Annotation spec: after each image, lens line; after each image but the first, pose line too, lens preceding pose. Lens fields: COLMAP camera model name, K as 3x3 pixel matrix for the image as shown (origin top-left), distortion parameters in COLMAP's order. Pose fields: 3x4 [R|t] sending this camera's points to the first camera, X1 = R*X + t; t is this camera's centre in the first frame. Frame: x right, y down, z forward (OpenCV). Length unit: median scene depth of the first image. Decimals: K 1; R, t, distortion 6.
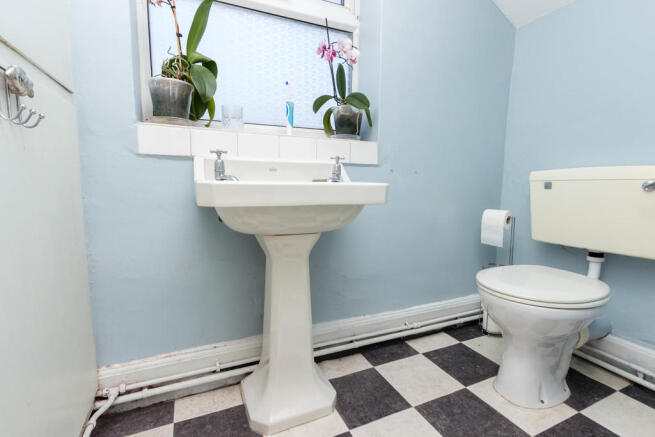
lens RADIAL K [[303.6, 0, 326.1], [0, 303.6, 219.8], [0, 0, 1]] dist [-0.001608, -0.000091]
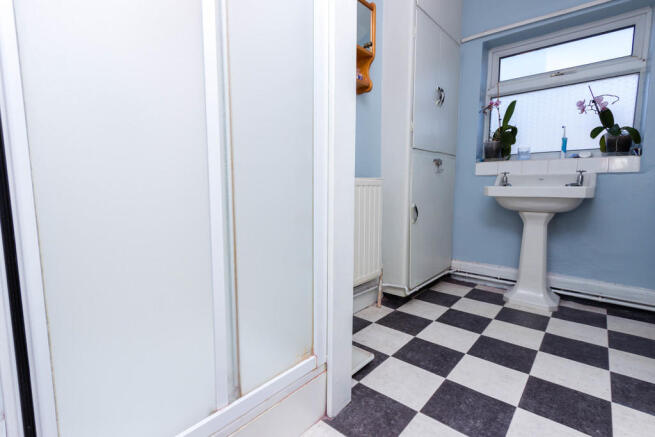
lens RADIAL K [[303.6, 0, 325.1], [0, 303.6, 220.1], [0, 0, 1]] dist [-0.001608, -0.000091]
pose [[0.420513, 0.080465, -0.903711, 0.989872], [-0.106795, 0.993525, 0.038768, 0.155107], [0.900979, 0.080209, 0.426384, -0.980748]]
